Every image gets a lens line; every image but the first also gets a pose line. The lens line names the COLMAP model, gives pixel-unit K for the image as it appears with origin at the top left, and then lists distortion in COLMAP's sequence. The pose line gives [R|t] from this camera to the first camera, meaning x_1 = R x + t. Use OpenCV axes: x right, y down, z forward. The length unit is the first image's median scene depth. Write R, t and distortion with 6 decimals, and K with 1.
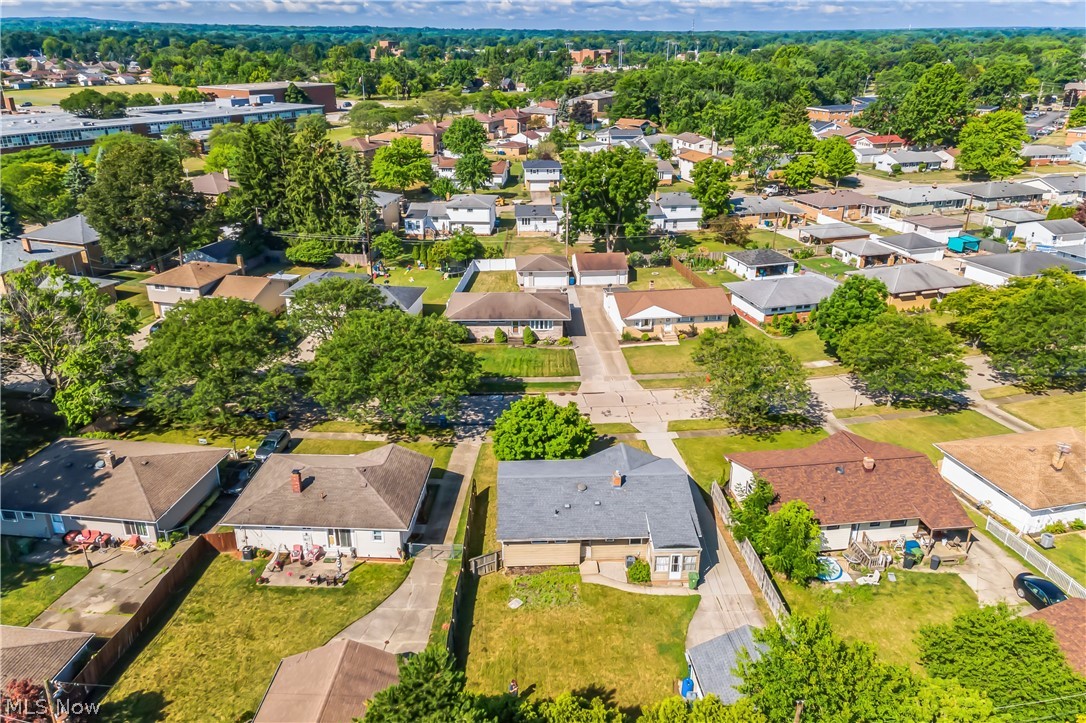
lens RADIAL K [[793.4, 0, 546.6], [0, 793.4, 361.6], [0, 0, 1]] dist [0.035123, 0.025015]
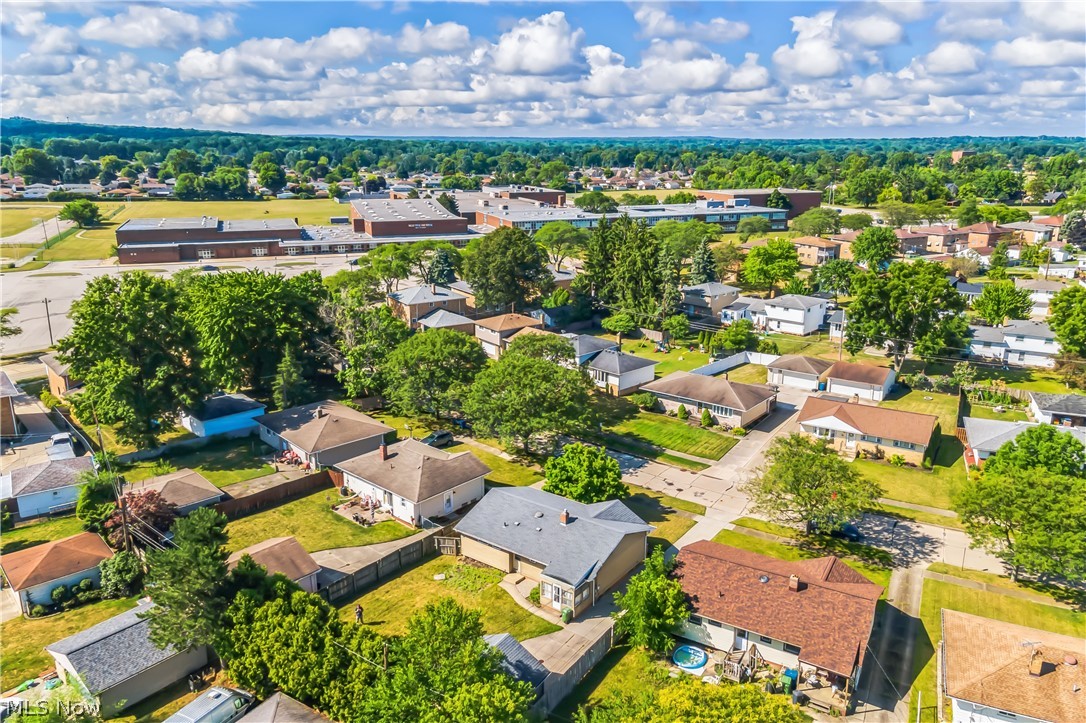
lens RADIAL K [[793.4, 0, 546.6], [0, 793.4, 361.6], [0, 0, 1]] dist [0.035123, 0.025015]
pose [[0.776731, 0.169865, -0.606494, 0.345172], [-0.243642, 0.969014, -0.040632, -0.008070], [0.580799, 0.179327, 0.794049, 0.013055]]
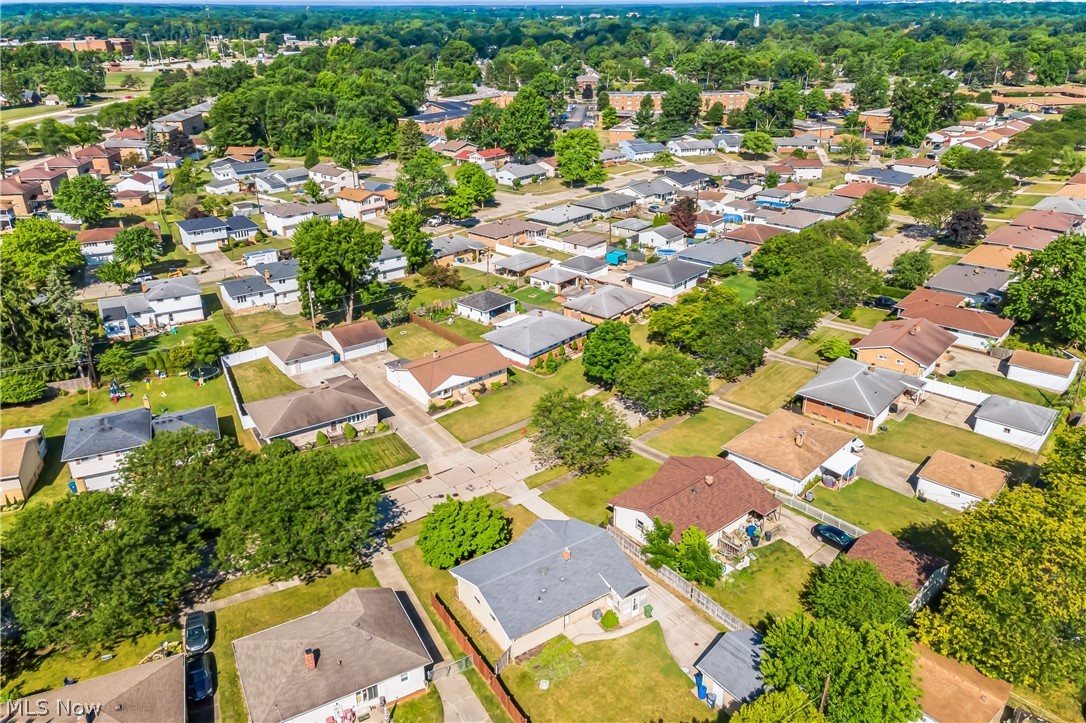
lens RADIAL K [[793.4, 0, 546.6], [0, 793.4, 361.6], [0, 0, 1]] dist [0.035123, 0.025015]
pose [[0.851997, -0.221600, 0.474336, -0.217492], [0.208965, 0.974646, 0.079993, -0.118311], [-0.480036, 0.030965, 0.876702, -0.038595]]
